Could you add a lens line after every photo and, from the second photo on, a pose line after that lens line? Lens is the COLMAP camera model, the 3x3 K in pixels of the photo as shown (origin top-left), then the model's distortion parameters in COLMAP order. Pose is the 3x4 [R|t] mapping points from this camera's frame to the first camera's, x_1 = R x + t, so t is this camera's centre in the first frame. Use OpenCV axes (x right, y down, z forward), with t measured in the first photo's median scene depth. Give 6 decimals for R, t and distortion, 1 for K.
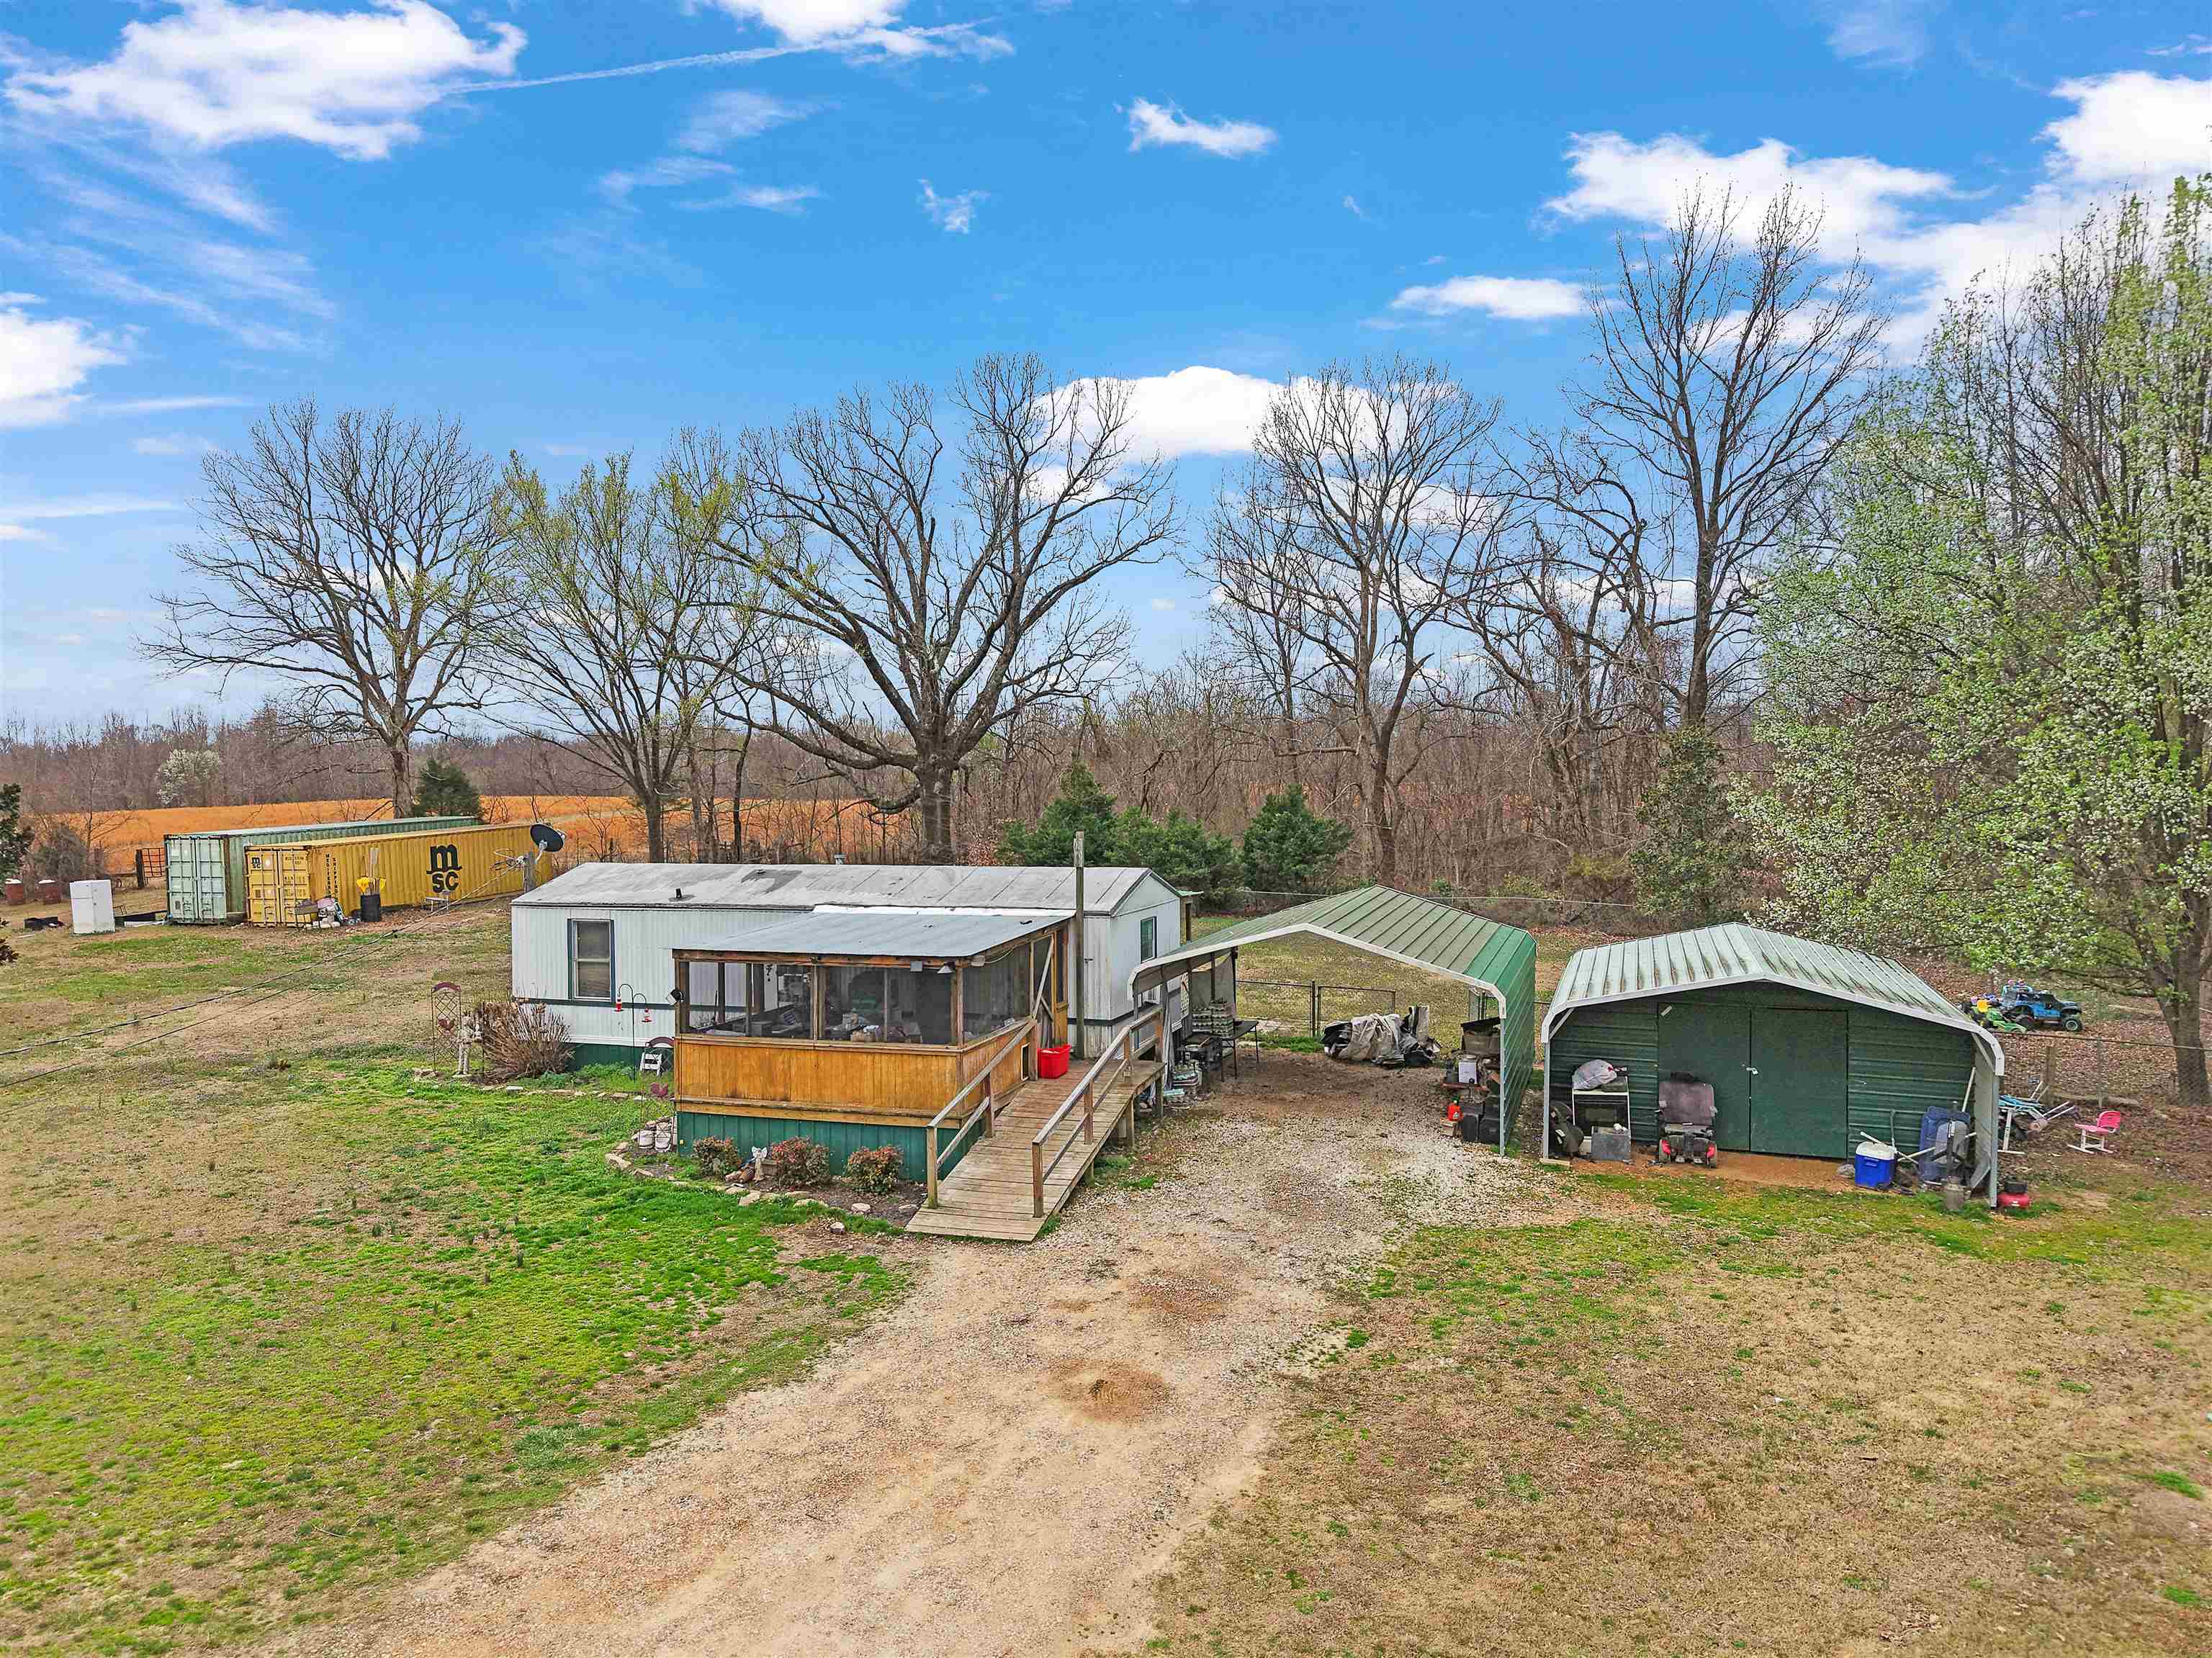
lens RADIAL K [[1526.5, 0, 1106.0], [0, 1526.5, 829.0], [0, 0, 1]] dist [0.000481, -0.000569]
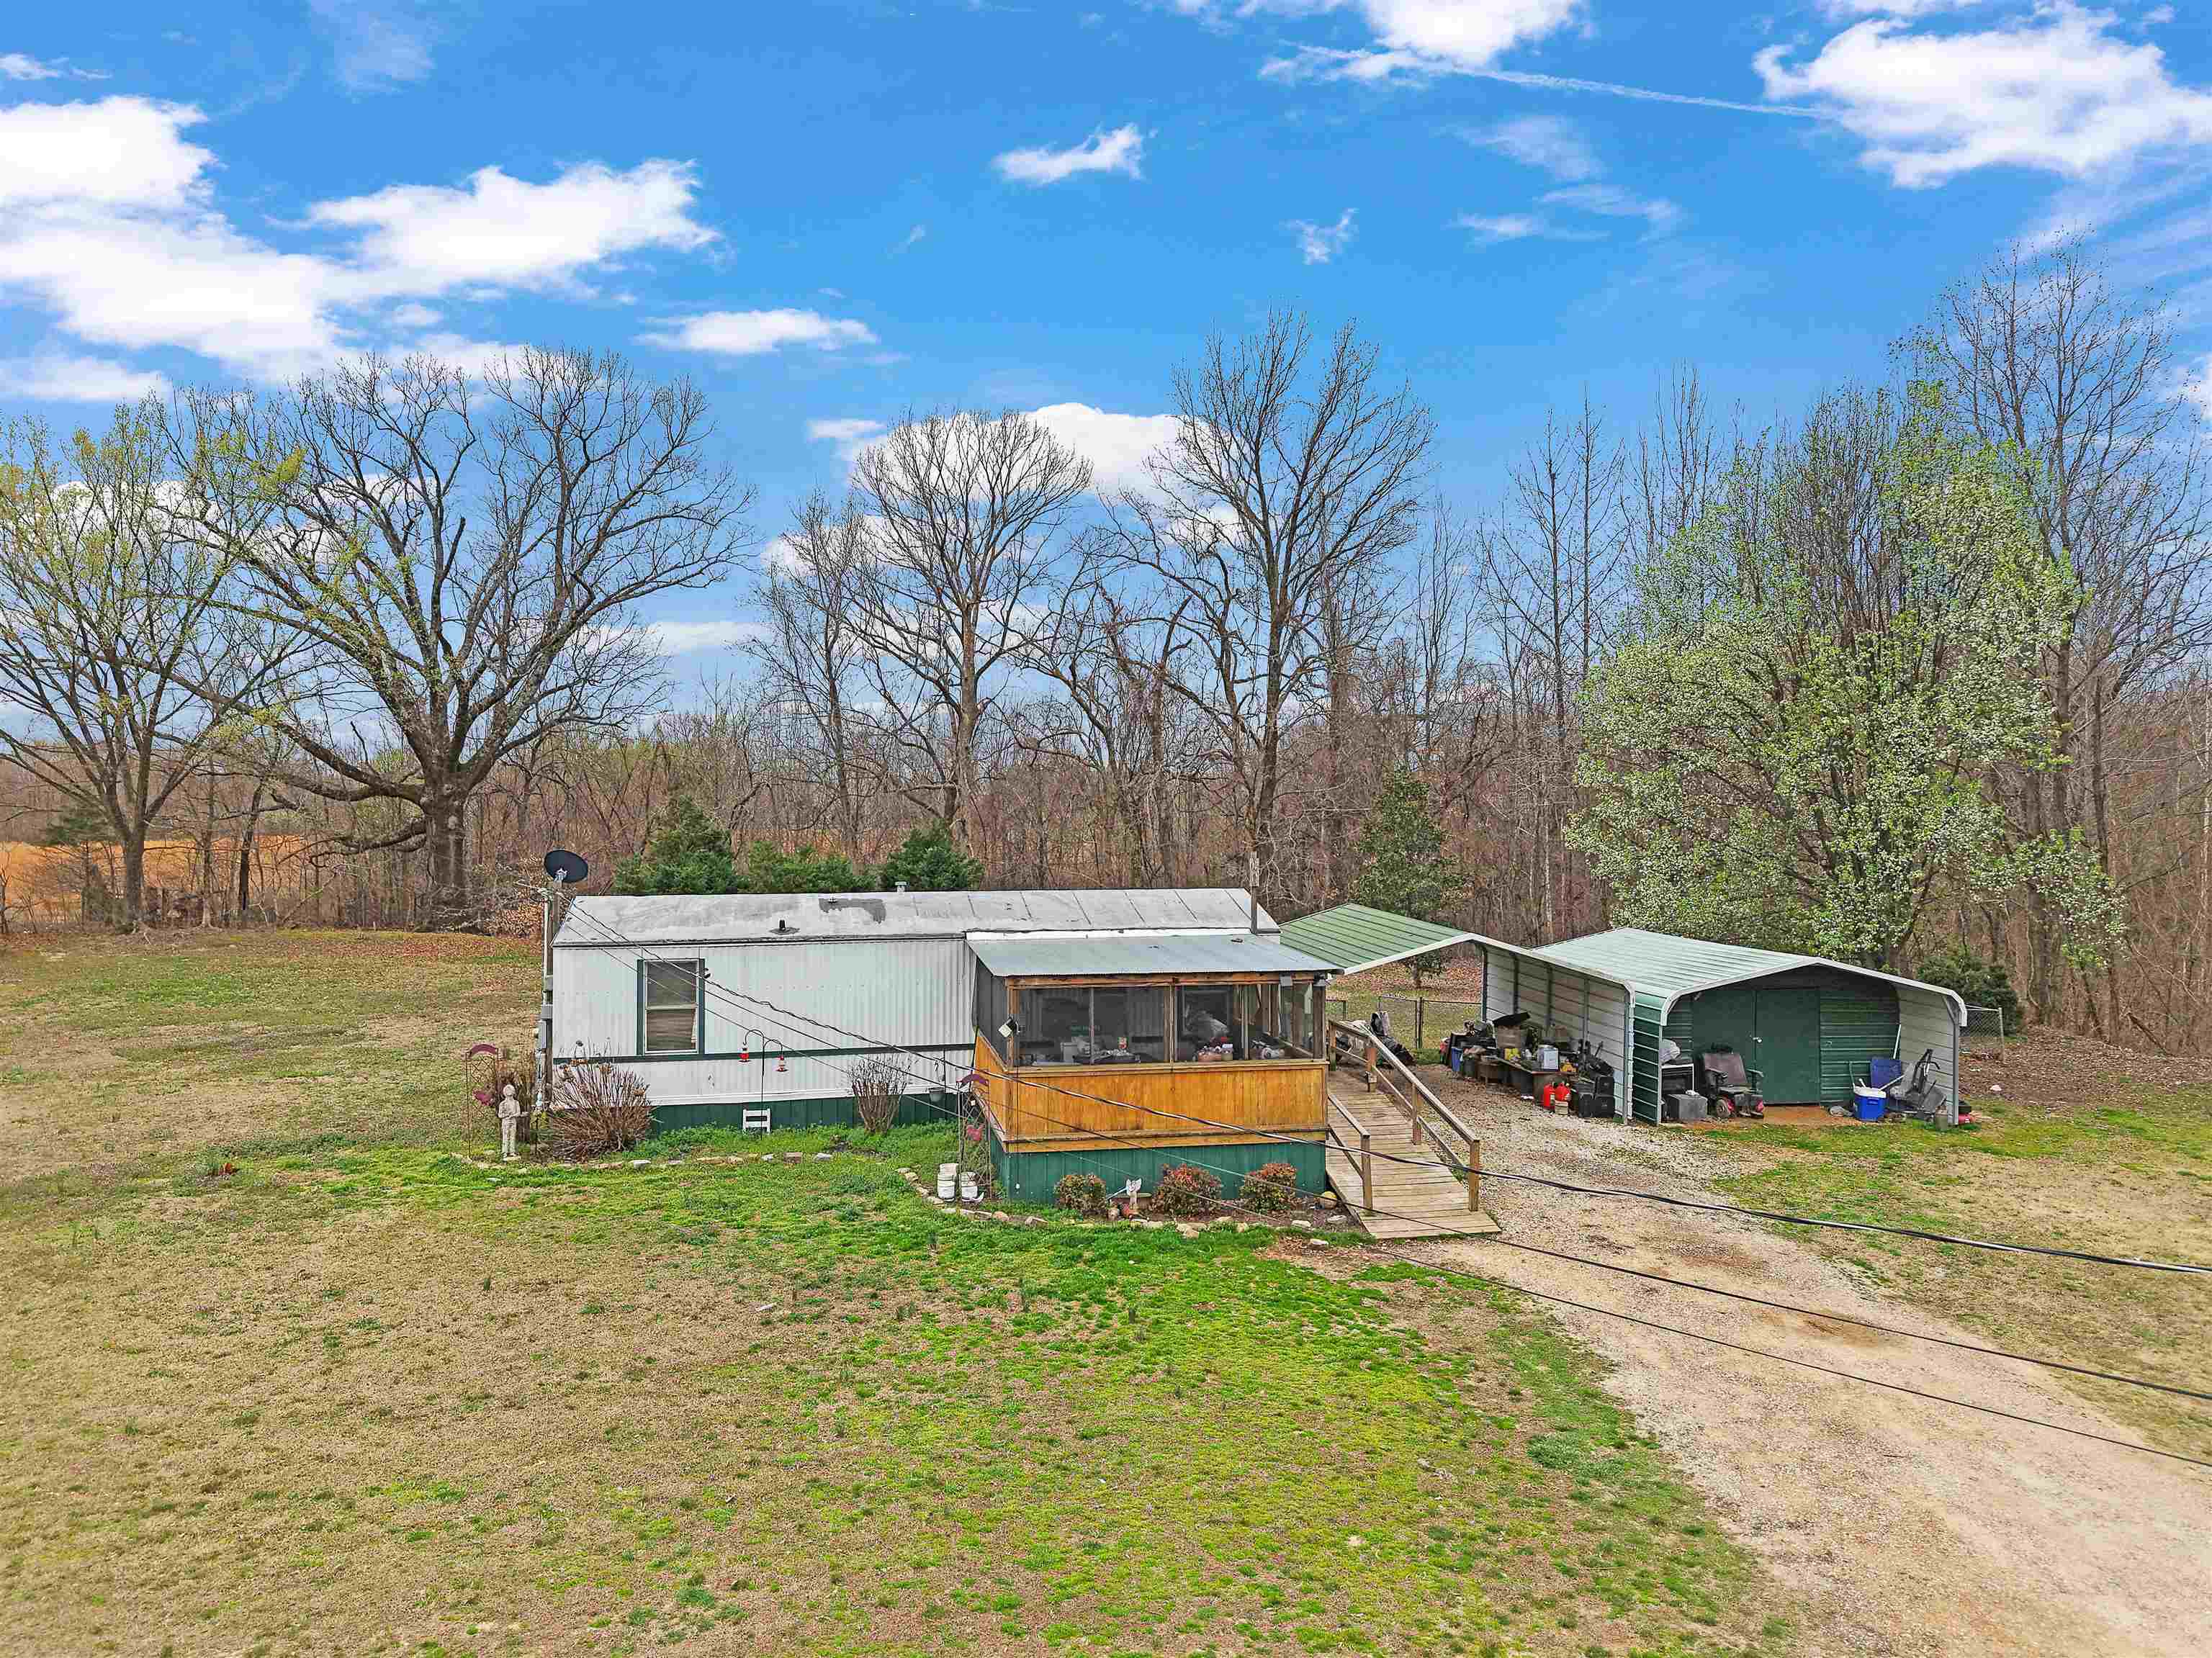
lens RADIAL K [[1518.9, 0, 1106.0], [0, 1518.9, 829.0], [0, 0, 1]] dist [0.007121, -0.000469]
pose [[0.877368, 0.003709, 0.479805, -0.790944], [0.010641, 0.999574, -0.027184, 0.017956], [-0.479701, 0.028956, 0.876954, 0.198725]]
